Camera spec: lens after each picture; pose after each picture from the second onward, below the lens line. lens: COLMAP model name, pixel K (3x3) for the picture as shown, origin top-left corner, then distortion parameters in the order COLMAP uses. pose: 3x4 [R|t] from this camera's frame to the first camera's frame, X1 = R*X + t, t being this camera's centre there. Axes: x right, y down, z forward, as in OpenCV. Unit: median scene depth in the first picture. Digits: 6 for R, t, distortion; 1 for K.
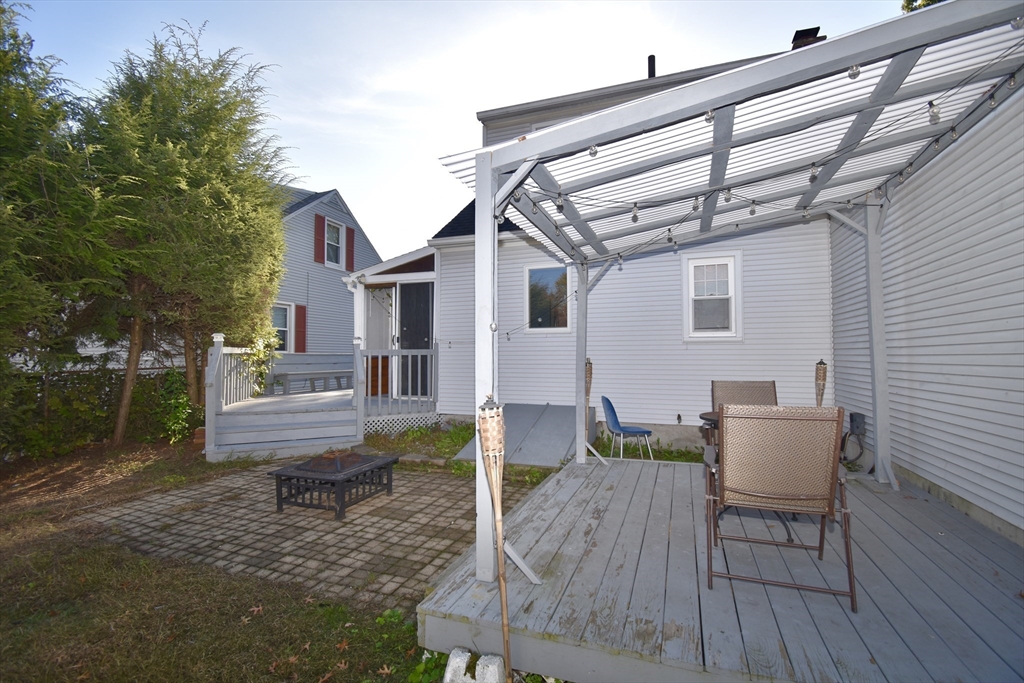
lens RADIAL K [[461.3, 0, 516.9], [0, 461.3, 341.3], [0, 0, 1]] dist [0.034435, -0.036884]
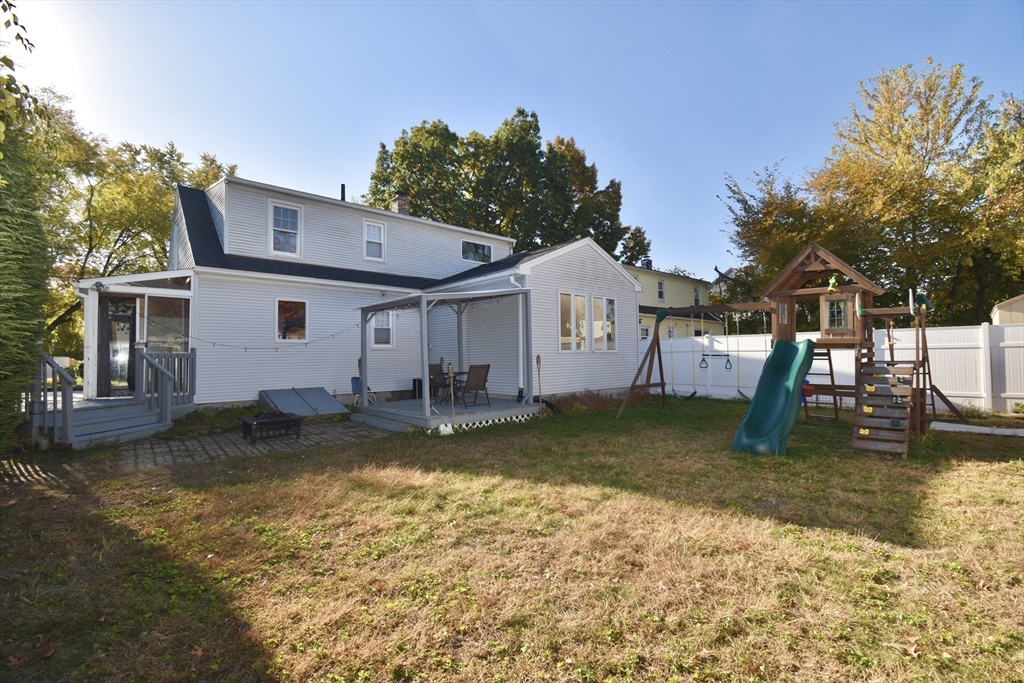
lens RADIAL K [[461.3, 0, 516.9], [0, 461.3, 341.3], [0, 0, 1]] dist [0.034435, -0.036884]
pose [[0.447539, 0.027485, 0.893842, -0.838772], [-0.011332, 0.999622, -0.025063, 0.006526], [-0.894192, 0.001088, 0.447682, -0.330638]]
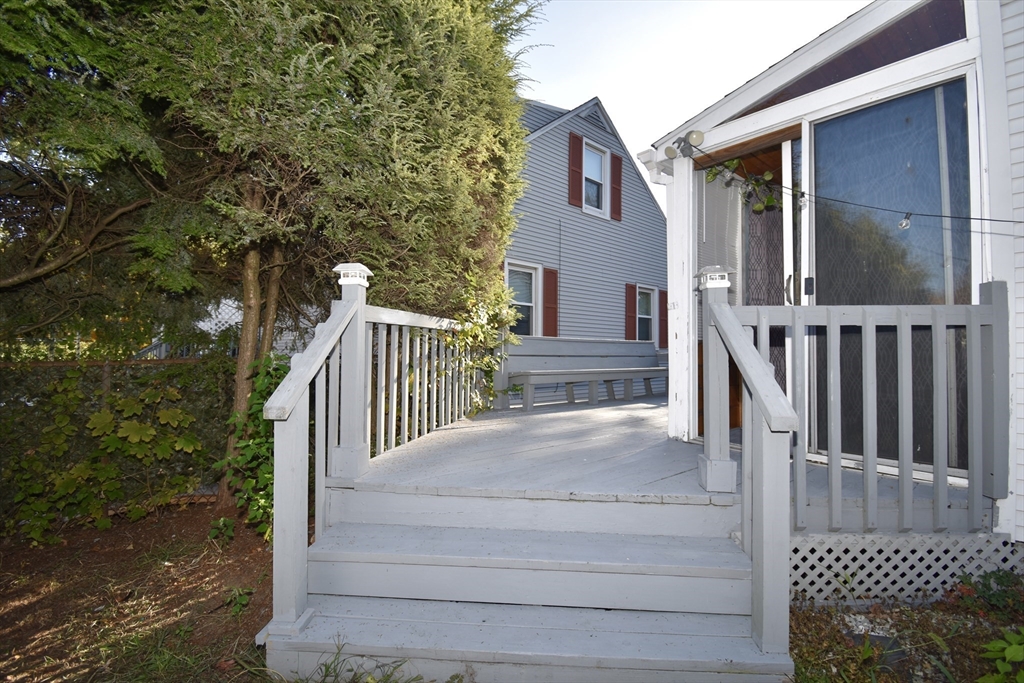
lens RADIAL K [[450.1, 0, 515.7], [0, 450.1, 340.7], [0, 0, 1]] dist [0.008606, -0.019257]
pose [[0.872170, -0.003285, -0.489191, -0.269860], [0.005433, 0.999981, 0.002971, 0.033334], [0.489172, -0.005249, 0.872171, 0.574778]]
